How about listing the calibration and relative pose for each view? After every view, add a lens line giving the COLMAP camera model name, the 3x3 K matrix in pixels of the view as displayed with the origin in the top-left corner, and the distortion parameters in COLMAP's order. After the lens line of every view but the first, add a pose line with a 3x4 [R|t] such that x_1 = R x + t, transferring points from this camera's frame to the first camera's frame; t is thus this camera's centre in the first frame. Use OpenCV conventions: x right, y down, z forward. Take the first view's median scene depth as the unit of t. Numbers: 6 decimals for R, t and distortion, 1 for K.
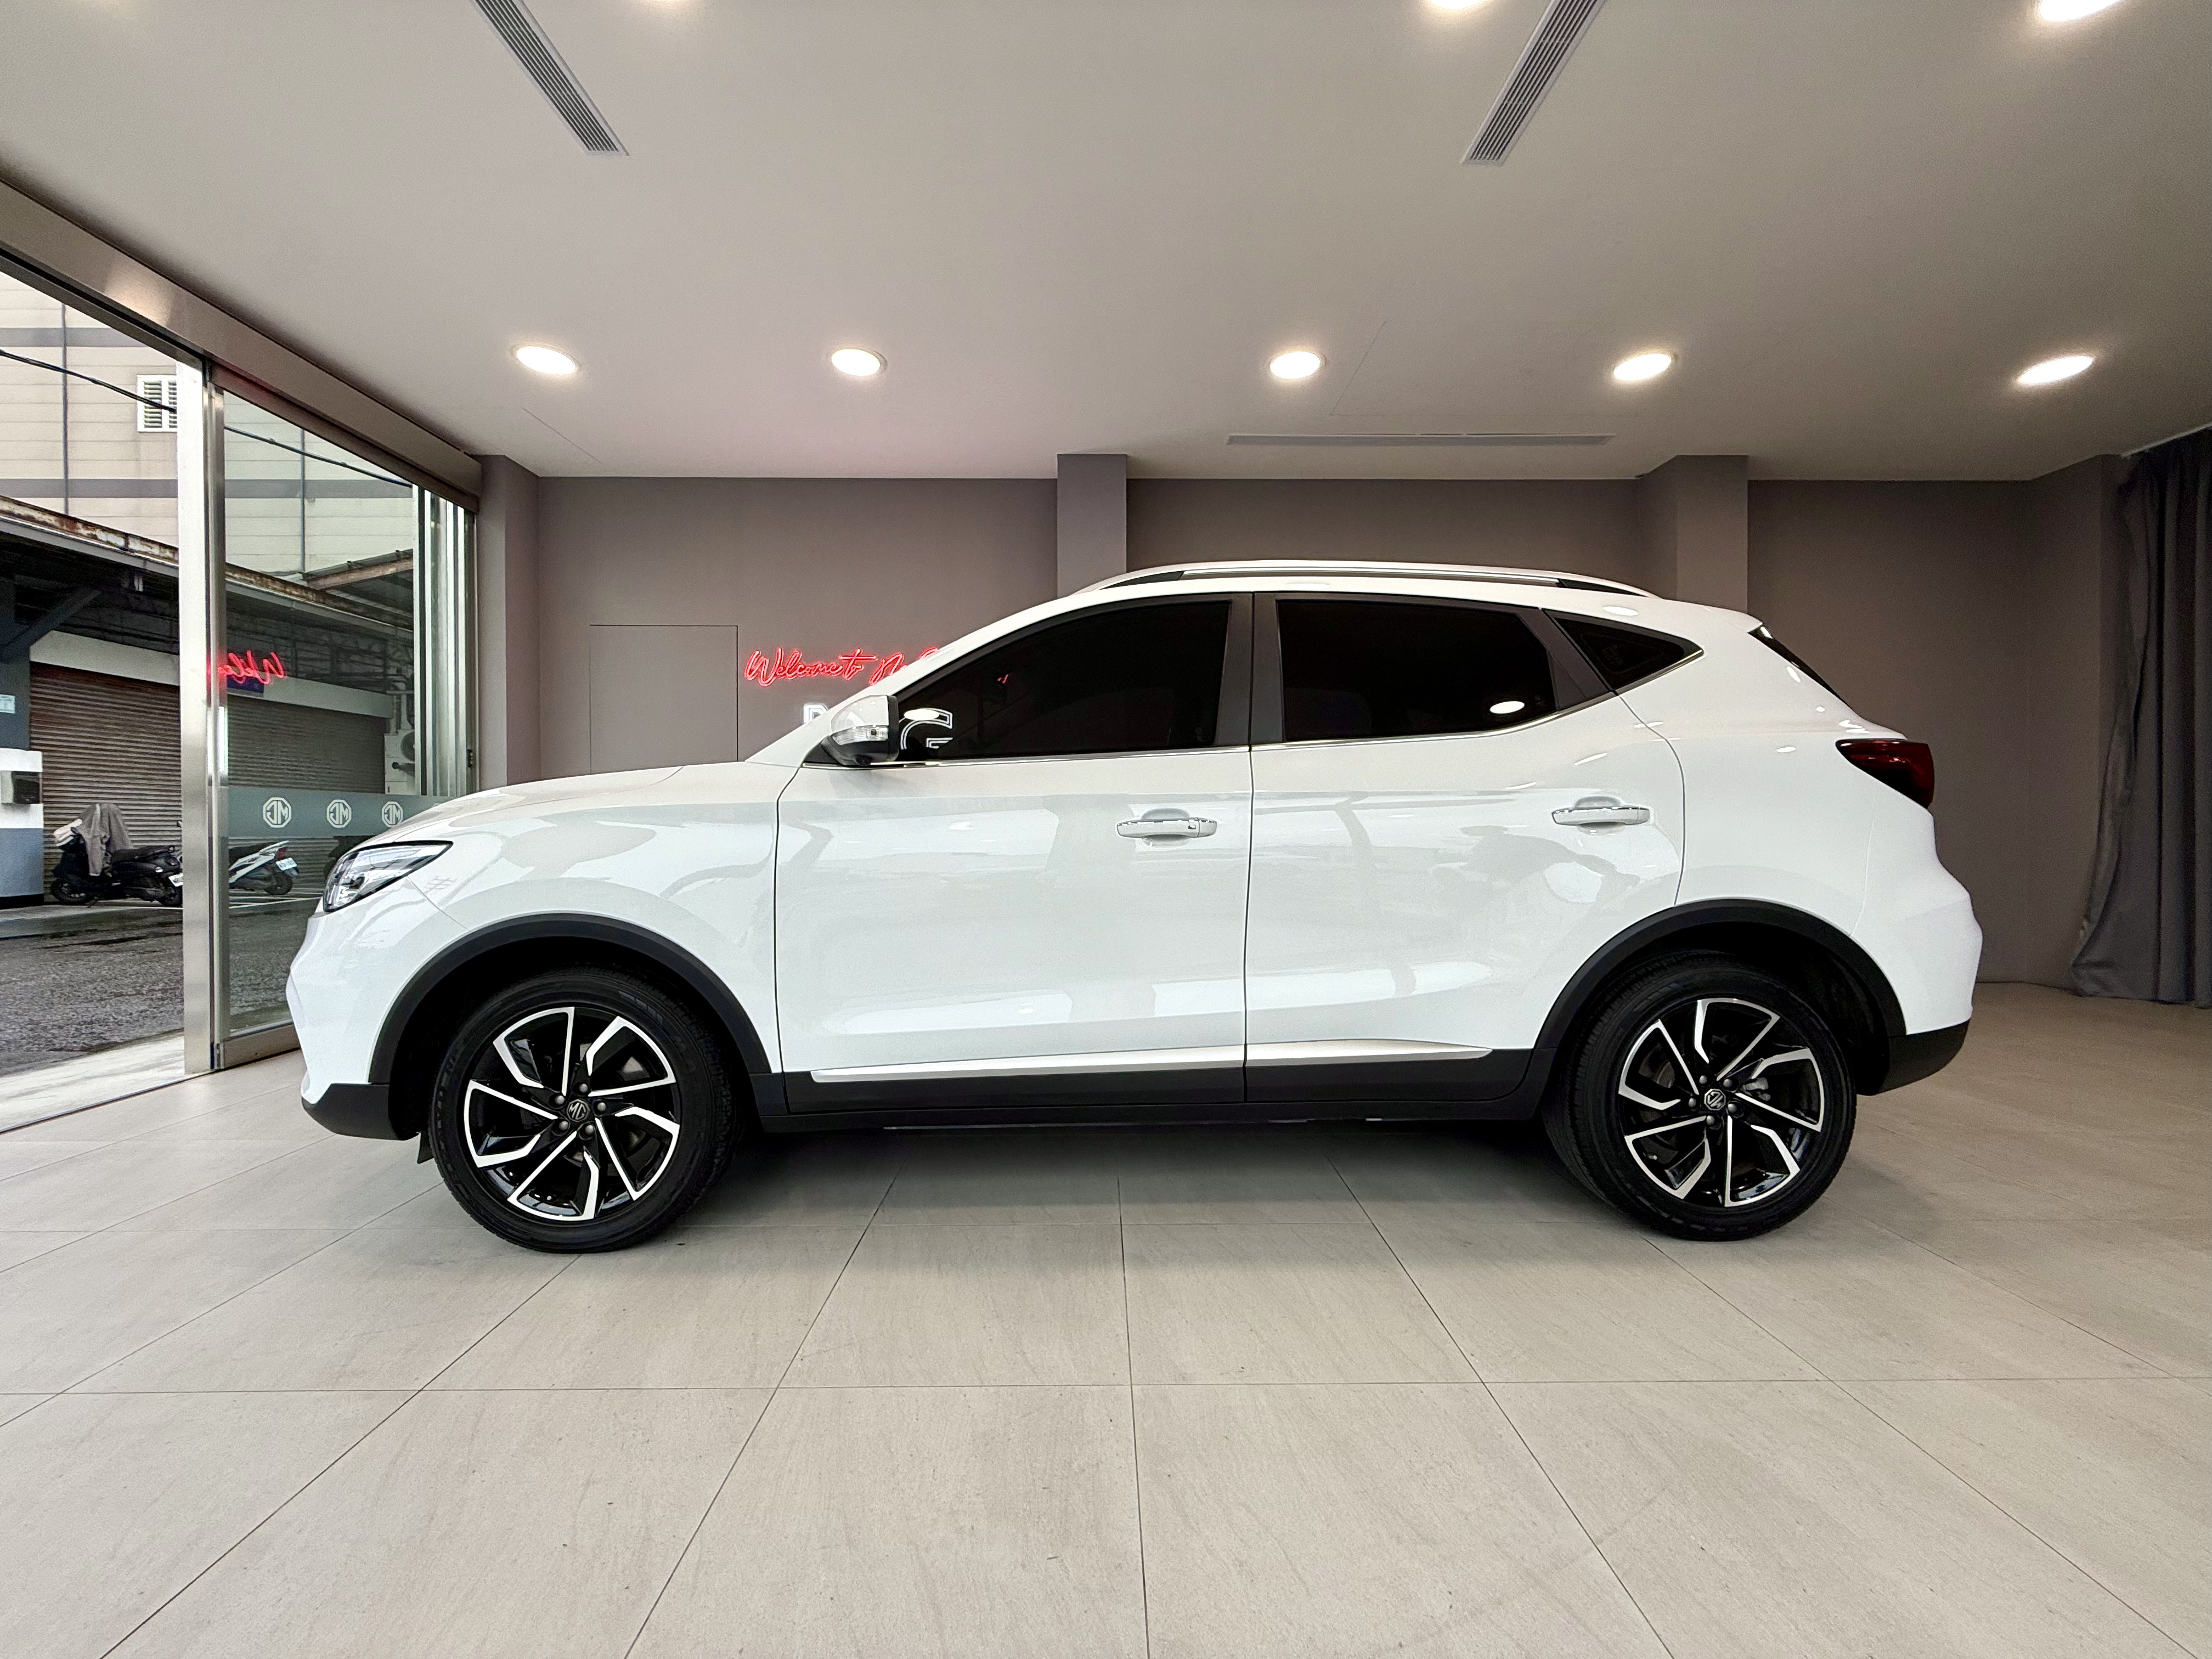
lens RADIAL K [[882.8, 0, 1106.0], [0, 882.8, 829.5], [0, 0, 1]] dist [-0.000451, -0.000281]
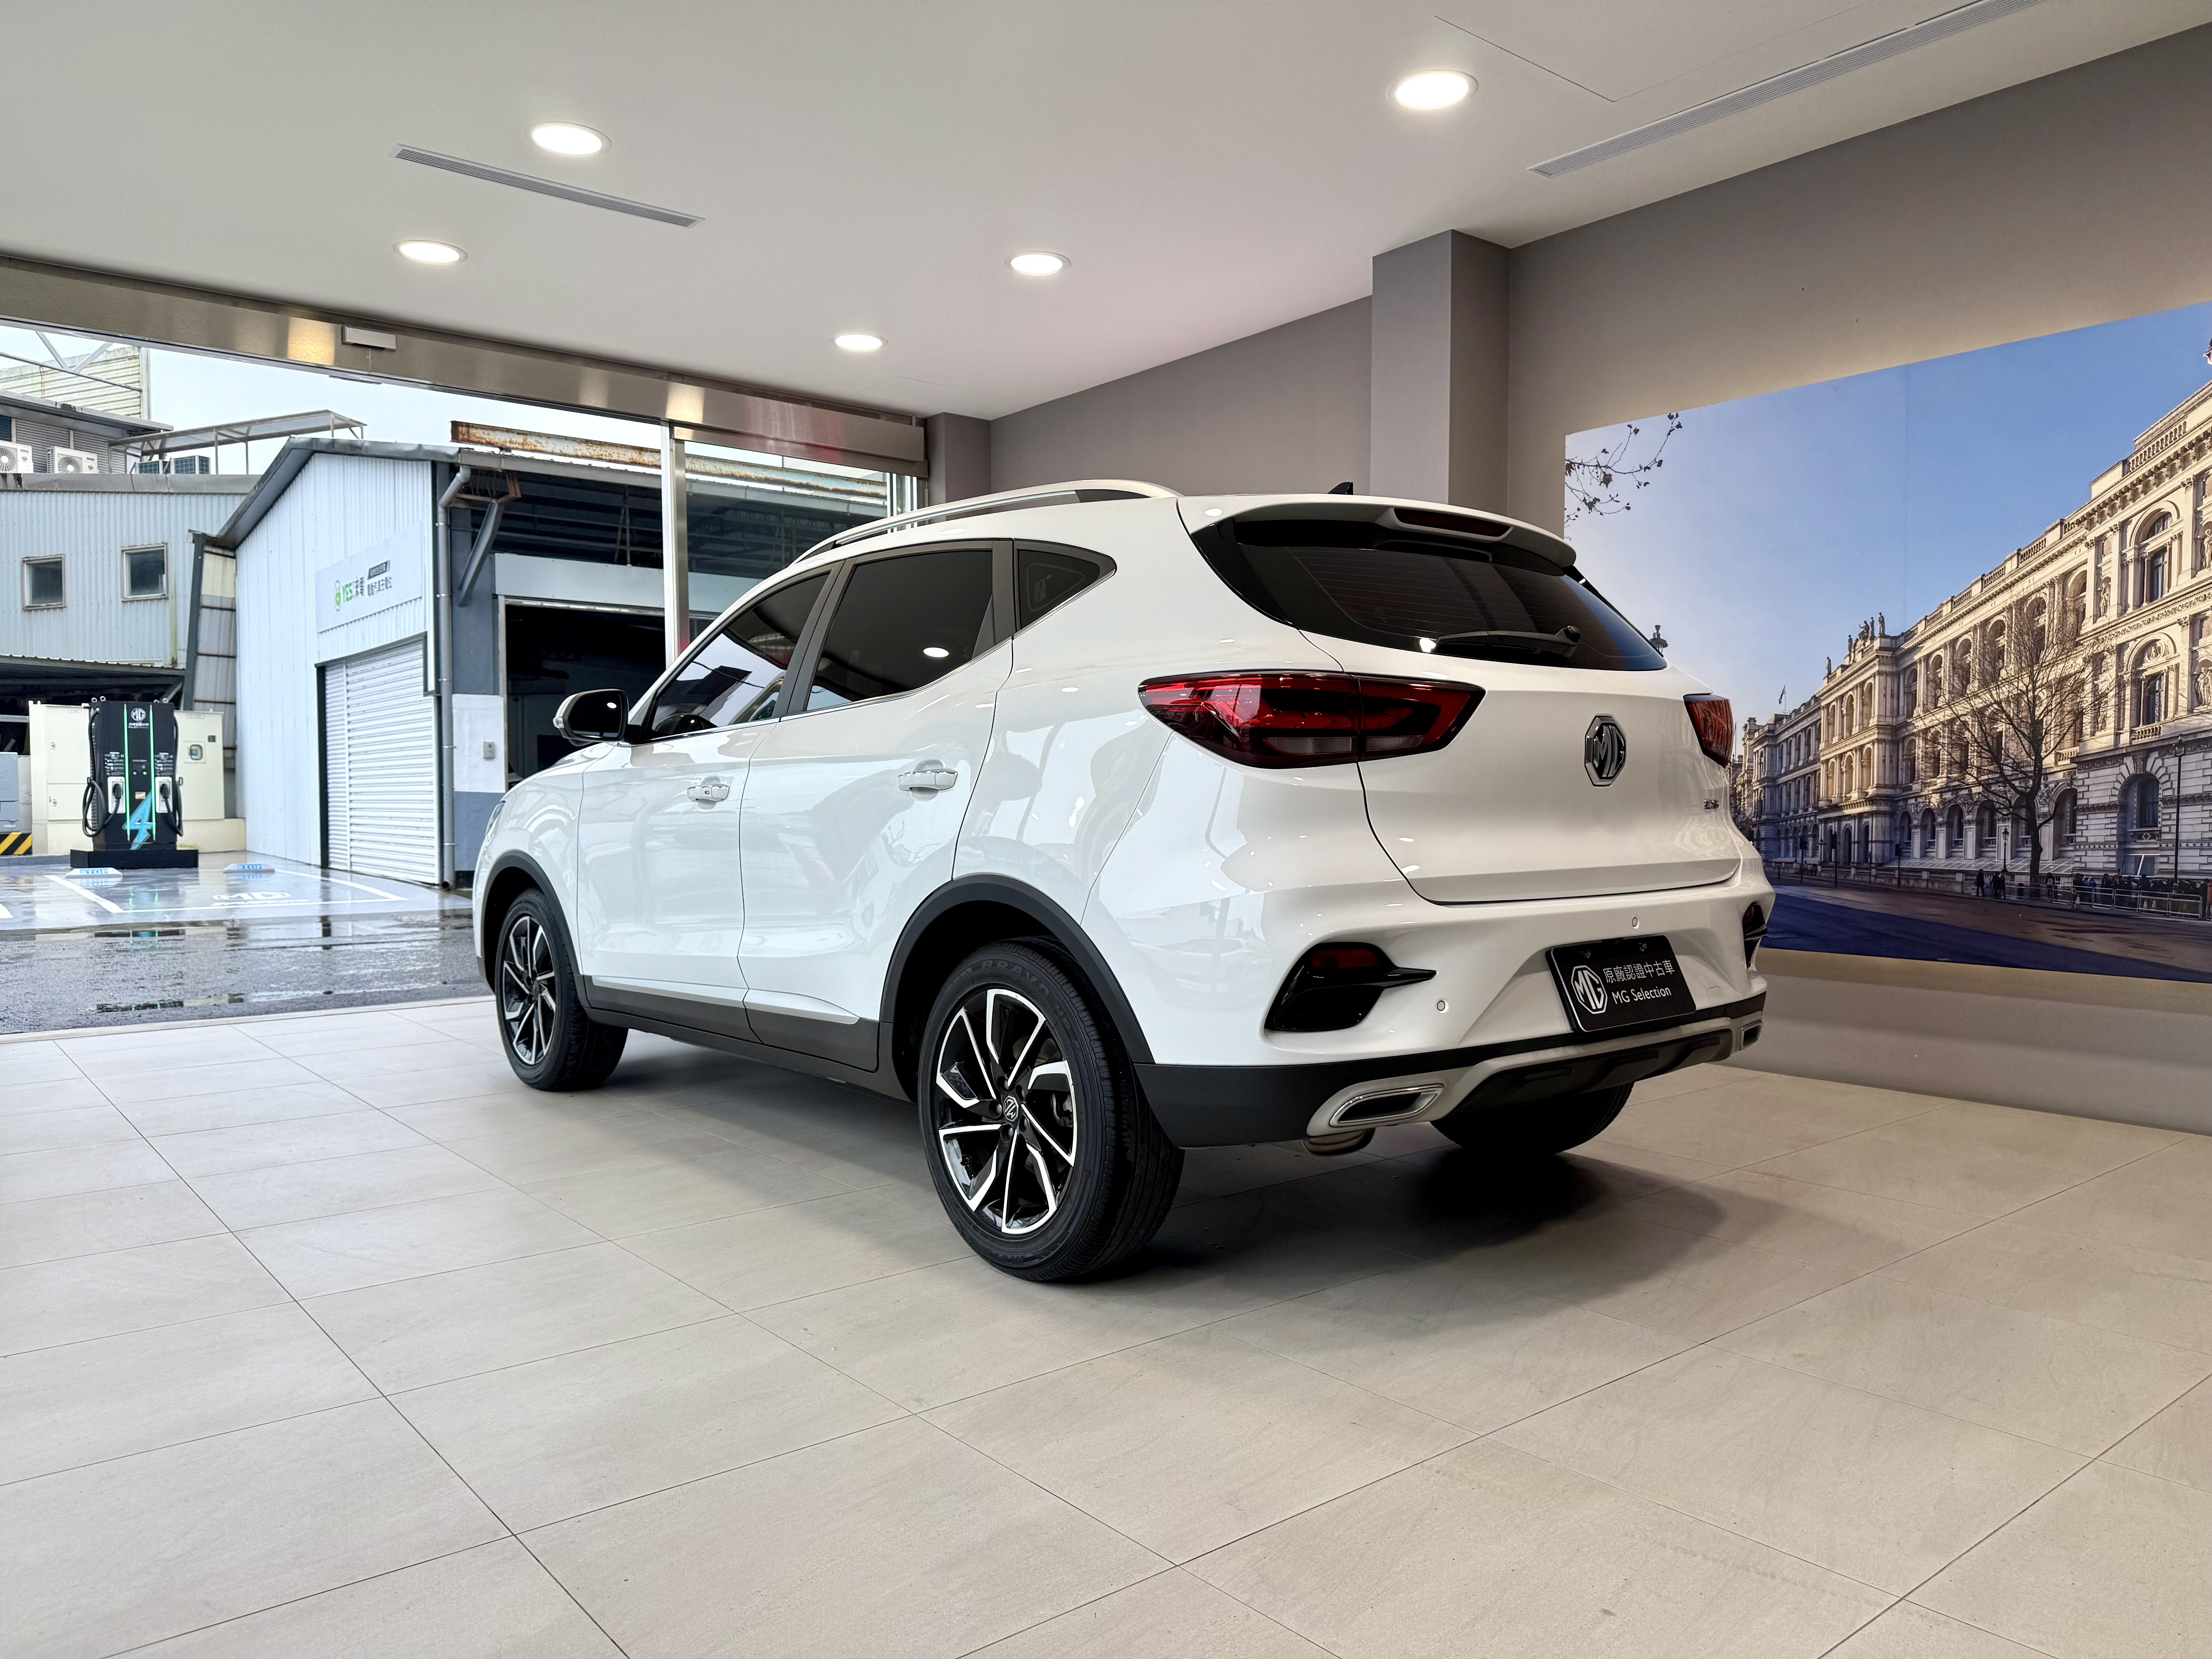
lens RADIAL K [[1549.3, 0, 1106.0], [0, 1549.3, 829.5], [0, 0, 1]] dist [0.093380, -0.000595]
pose [[0.620279, 0.018853, -0.784154, 1.950993], [-0.001666, 0.999741, 0.022719, -0.001076], [0.784379, -0.012786, 0.620150, 0.136791]]
